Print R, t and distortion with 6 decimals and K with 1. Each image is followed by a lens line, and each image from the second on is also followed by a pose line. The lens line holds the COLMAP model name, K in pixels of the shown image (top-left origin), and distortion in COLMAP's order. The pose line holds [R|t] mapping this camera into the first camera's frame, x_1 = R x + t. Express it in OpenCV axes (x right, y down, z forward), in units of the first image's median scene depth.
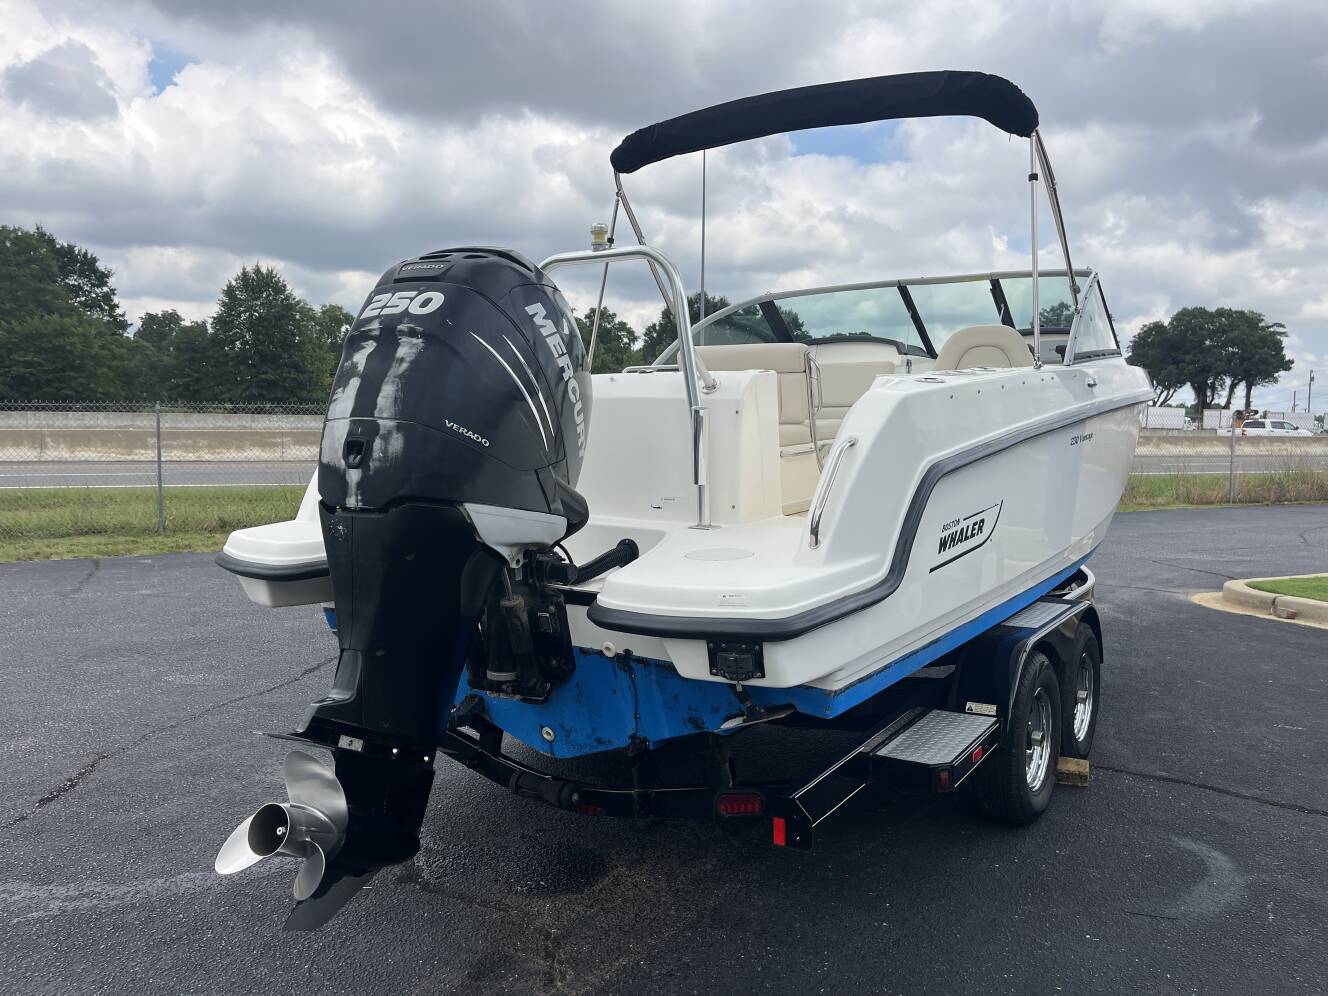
lens RADIAL K [[1008.2, 0, 683.4], [0, 1008.2, 499.3], [0, 0, 1]] dist [0.080166, -0.117827]
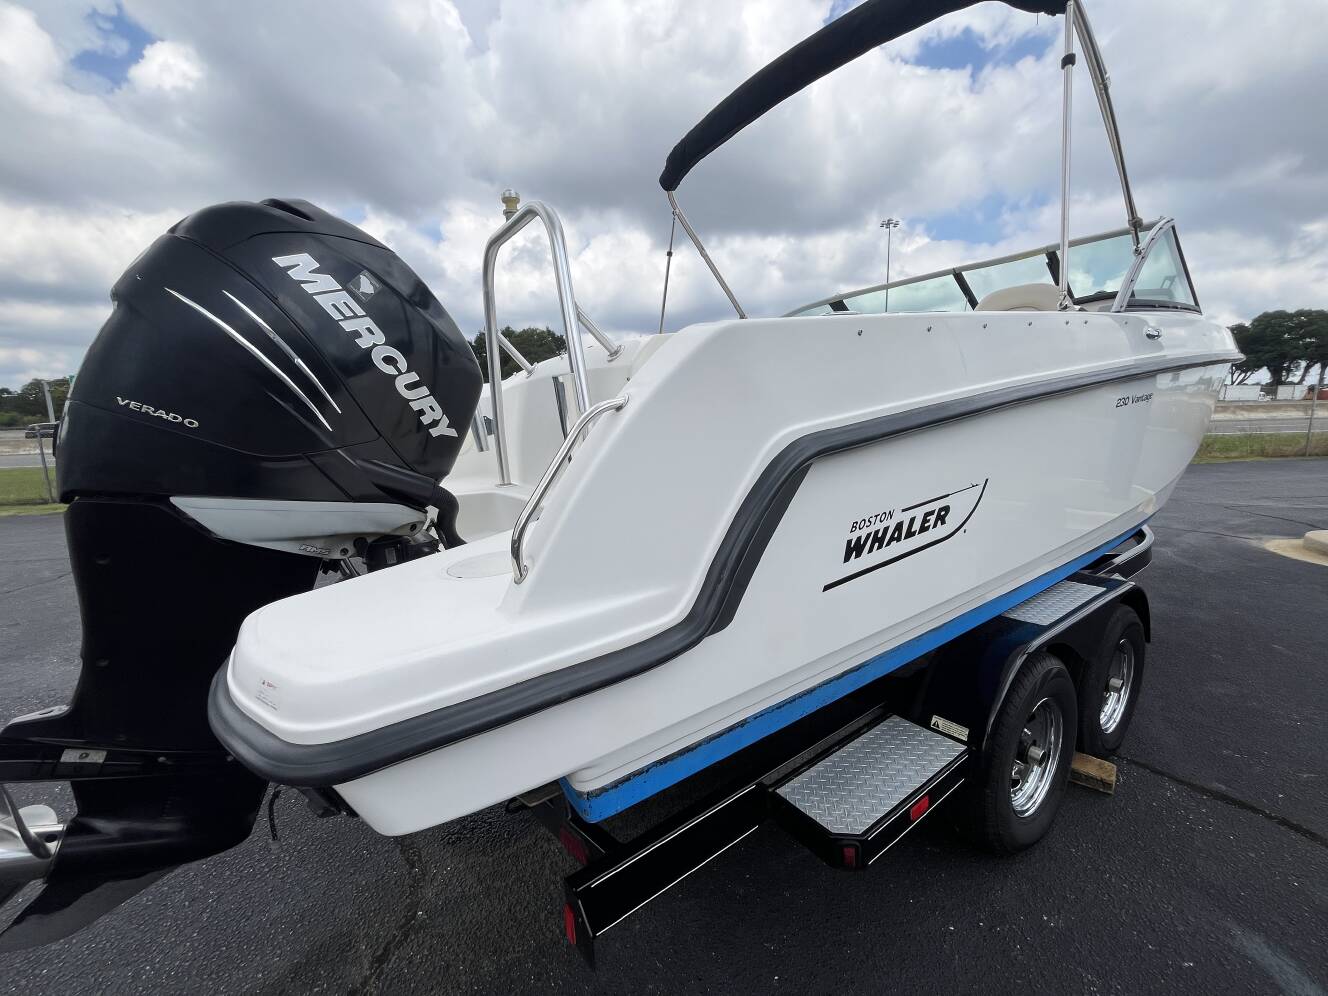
lens RADIAL K [[537.7, 0, 661.3], [0, 537.7, 501.1], [0, 0, 1]] dist [-0.004490, -0.000061]
pose [[0.929210, 0.024239, -0.368756, 0.211517], [0.007704, 0.996359, 0.084905, -0.017429], [0.369471, -0.081736, 0.925640, 0.476780]]
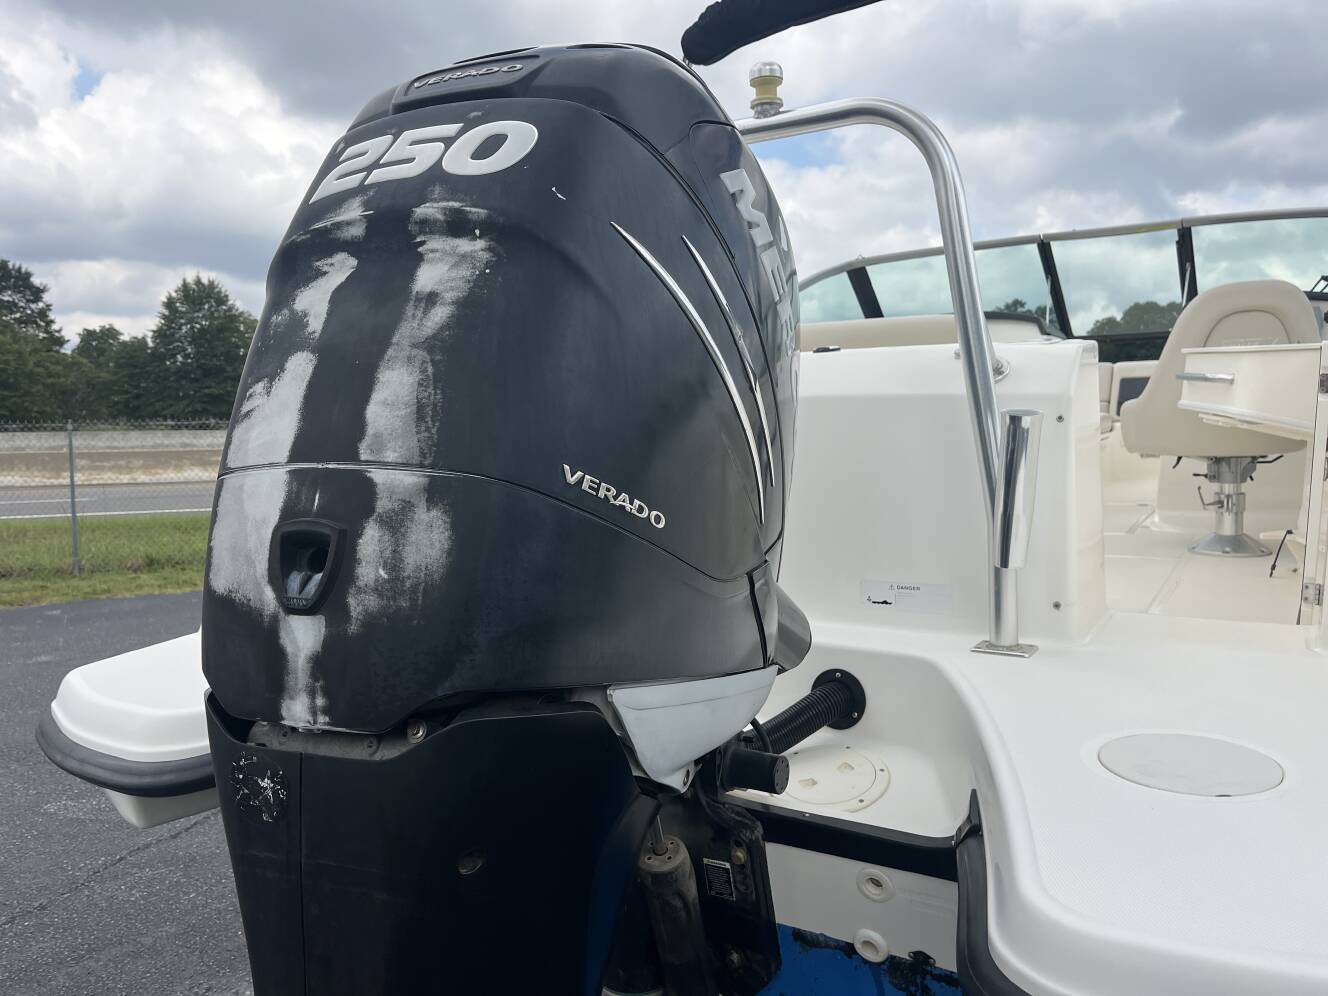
lens RADIAL K [[1011.9, 0, 672.2], [0, 1011.9, 488.8], [0, 0, 1]] dist [0.076991, -0.125323]
pose [[0.999131, -0.025397, 0.033053, -0.131892], [0.025904, 0.999552, -0.014991, -0.040136], [-0.032657, 0.015834, 0.999341, 0.409093]]
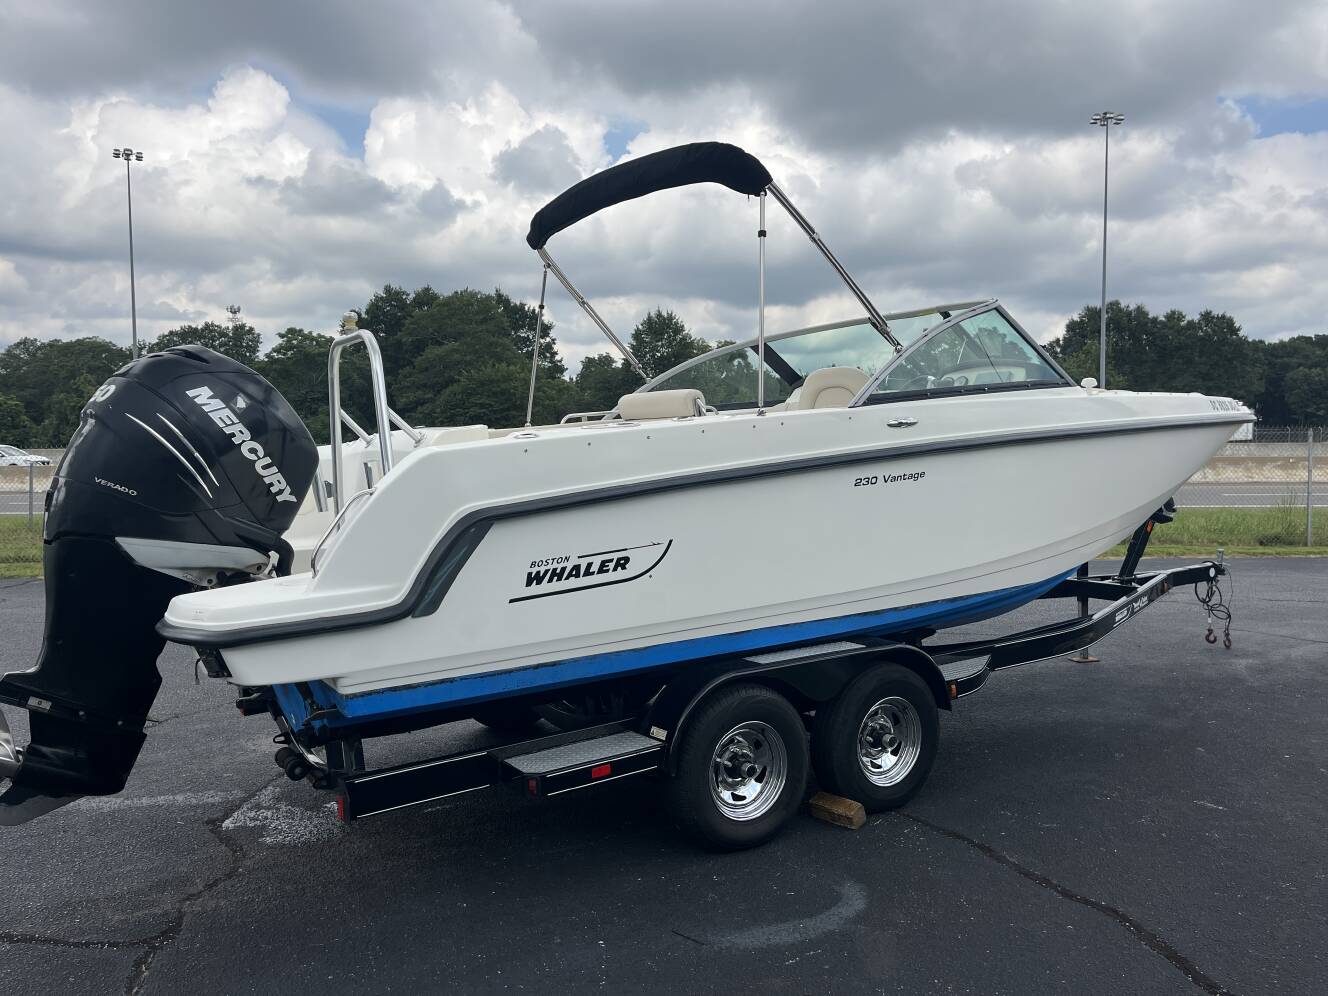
lens RADIAL K [[1011.9, 0, 672.2], [0, 1011.9, 488.8], [0, 0, 1]] dist [0.076991, -0.125323]
pose [[0.916582, 0.000446, -0.399847, 0.674731], [-0.014033, 0.999419, -0.031053, -0.018516], [0.399601, 0.034074, 0.916056, 0.009387]]
